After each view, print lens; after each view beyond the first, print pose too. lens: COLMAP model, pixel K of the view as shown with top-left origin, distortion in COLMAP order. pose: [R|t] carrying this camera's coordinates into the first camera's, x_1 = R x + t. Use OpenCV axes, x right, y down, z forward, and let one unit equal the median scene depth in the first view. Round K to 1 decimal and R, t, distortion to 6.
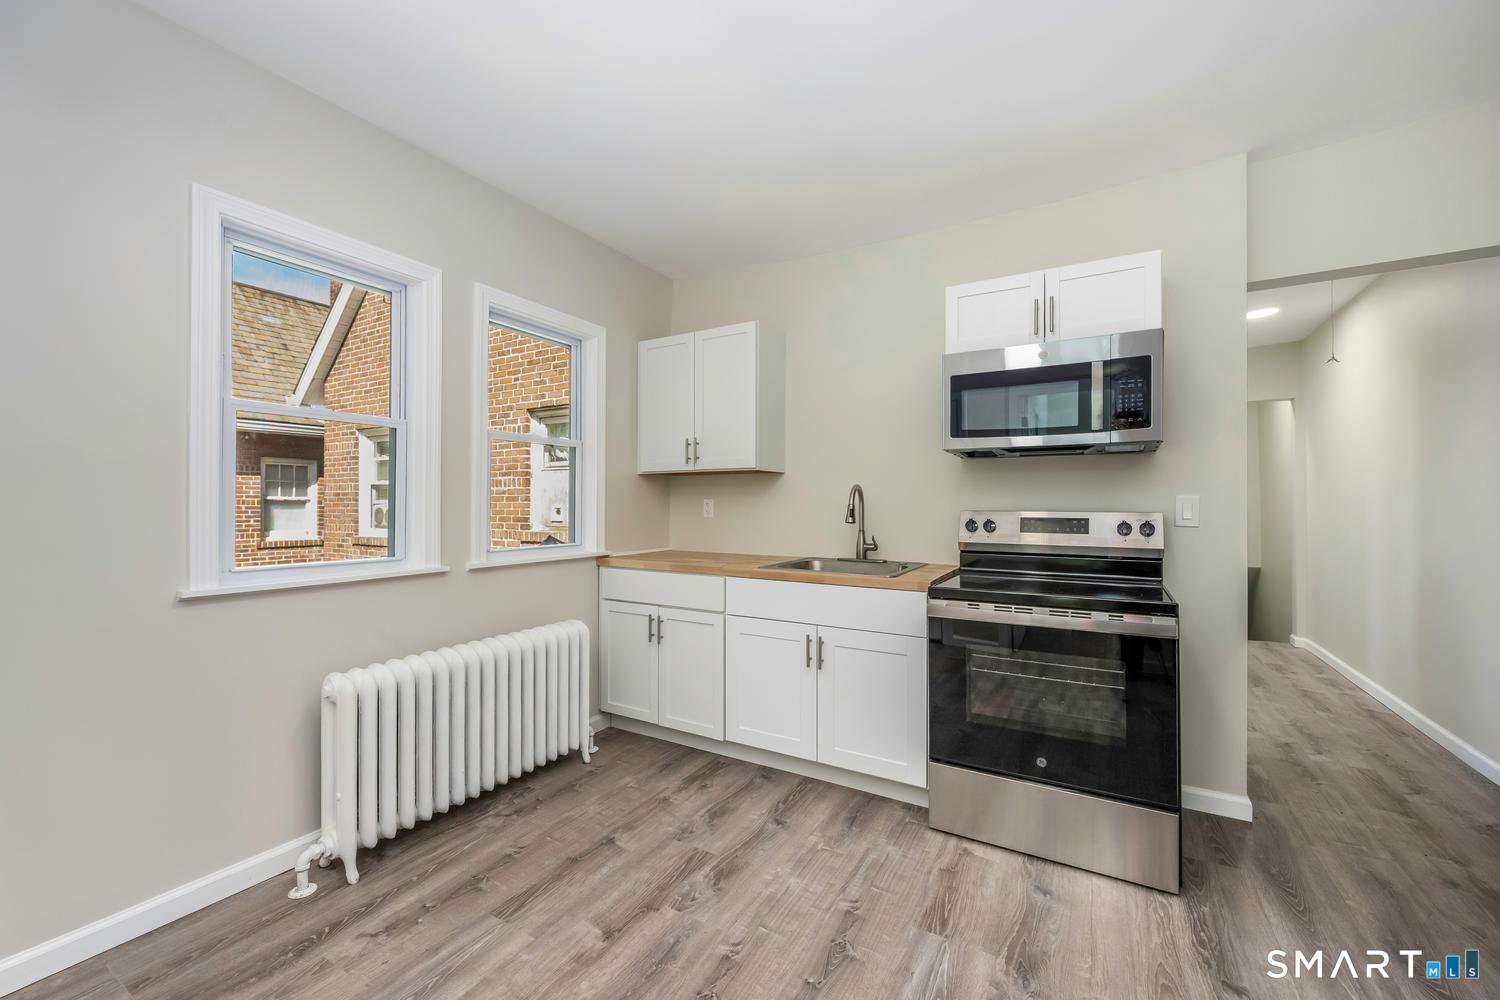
lens RADIAL K [[588.7, 0, 750.0], [0, 588.7, 500.0], [0, 0, 1]] dist [-0.001024, -0.000369]
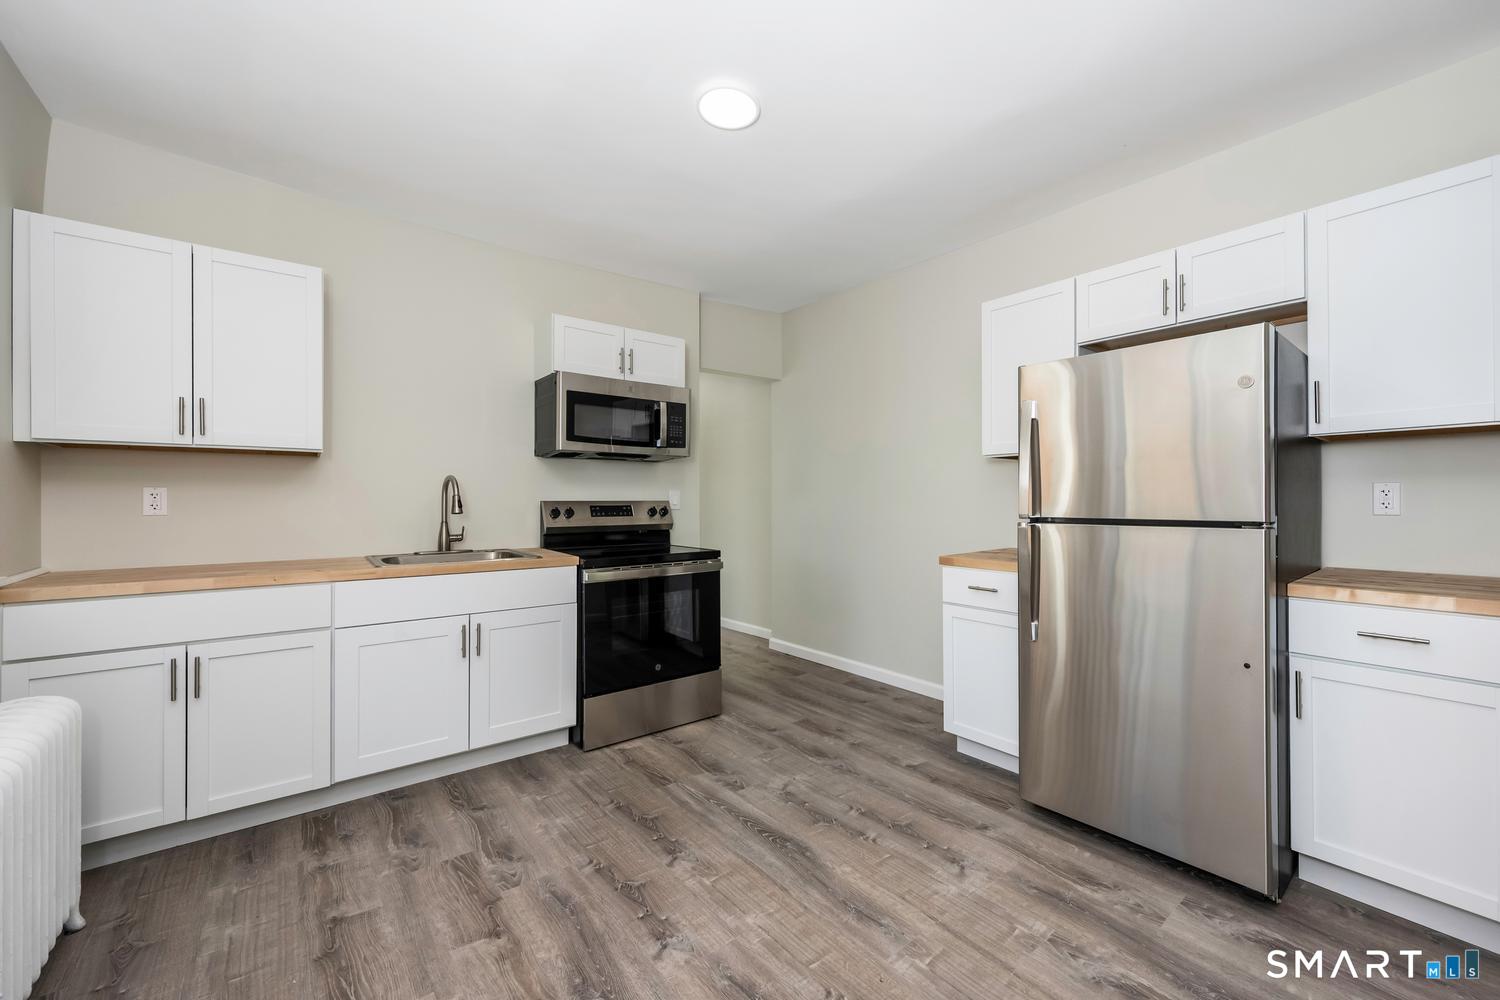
lens RADIAL K [[607.9, 0, 781.7], [0, 607.9, 500.5], [0, 0, 1]] dist [0.000325, 0.000057]
pose [[0.341916, -0.000629, 0.939730, -0.750006], [-0.001987, 0.999997, 0.001393, 0.017883], [-0.939728, -0.002344, 0.341914, 0.159679]]
